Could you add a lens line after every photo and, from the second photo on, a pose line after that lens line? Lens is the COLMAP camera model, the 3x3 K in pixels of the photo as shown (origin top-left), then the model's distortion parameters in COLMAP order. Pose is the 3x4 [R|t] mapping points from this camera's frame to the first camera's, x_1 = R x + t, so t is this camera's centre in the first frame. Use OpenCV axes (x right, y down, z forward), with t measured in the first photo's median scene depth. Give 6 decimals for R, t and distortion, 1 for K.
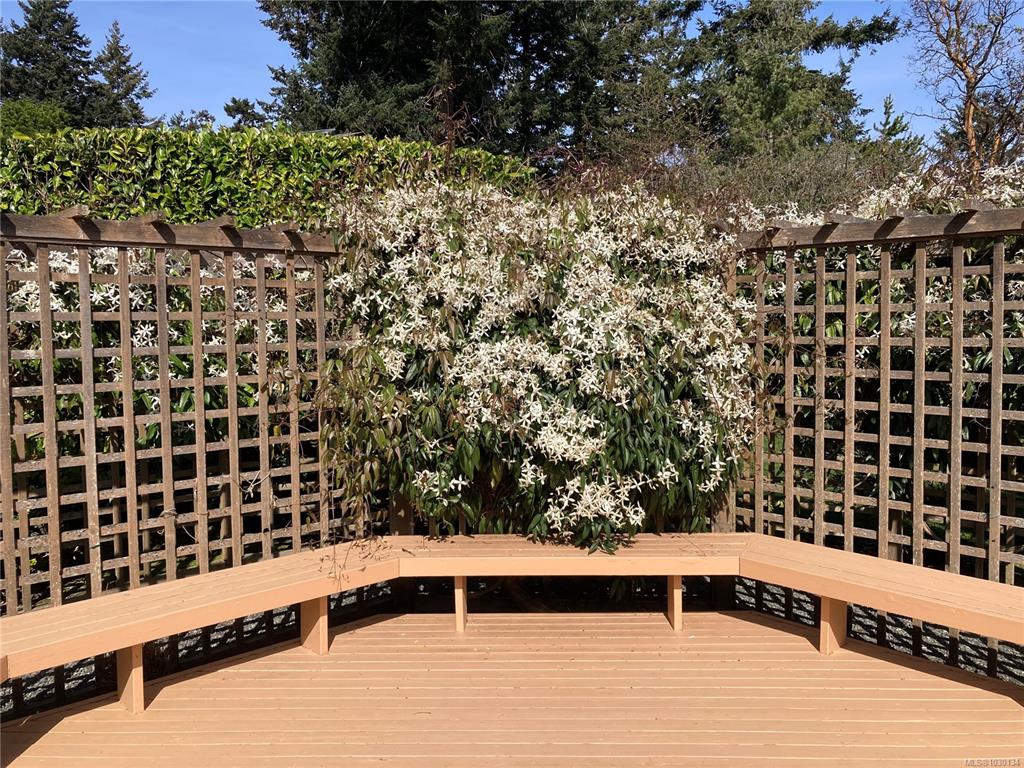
lens RADIAL K [[841.3, 0, 512.2], [0, 841.3, 383.1], [0, 0, 1]] dist [0.029239, -0.023959]
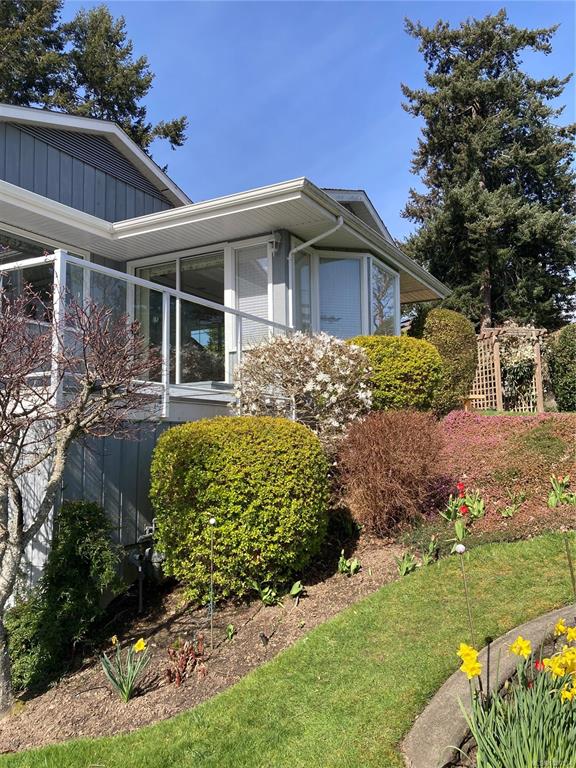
lens RADIAL K [[631.0, 0, 288.6], [0, 631.0, 383.9], [0, 0, 1]] dist [0.029239, -0.023959]
pose [[0.885906, -0.048722, -0.461299, 0.189025], [-0.024611, 0.988131, -0.151629, 0.110940], [0.463212, 0.145682, 0.874192, -0.463868]]
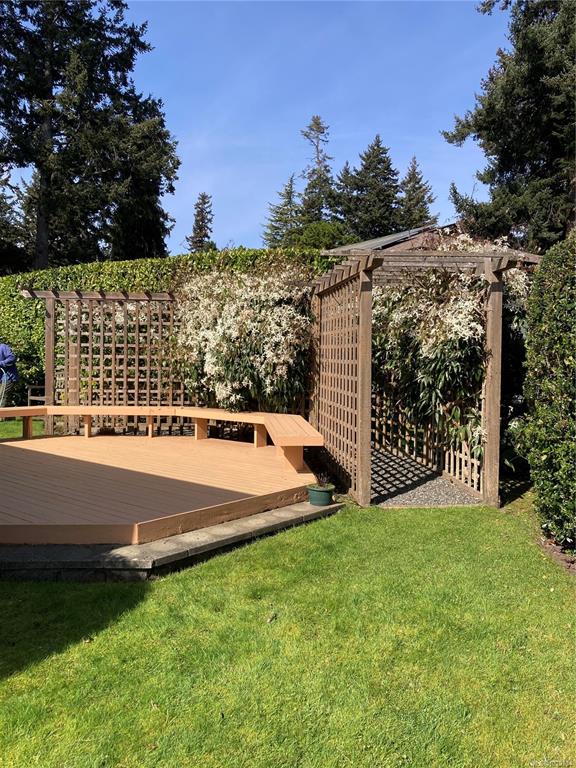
lens RADIAL K [[631.0, 0, 287.6], [0, 631.0, 384.0], [0, 0, 1]] dist [0.029239, -0.023959]
pose [[0.789658, 0.046859, -0.611755, 0.198373], [-0.065487, 0.997821, -0.008101, 0.016385], [0.610042, 0.046459, 0.791006, -0.059010]]
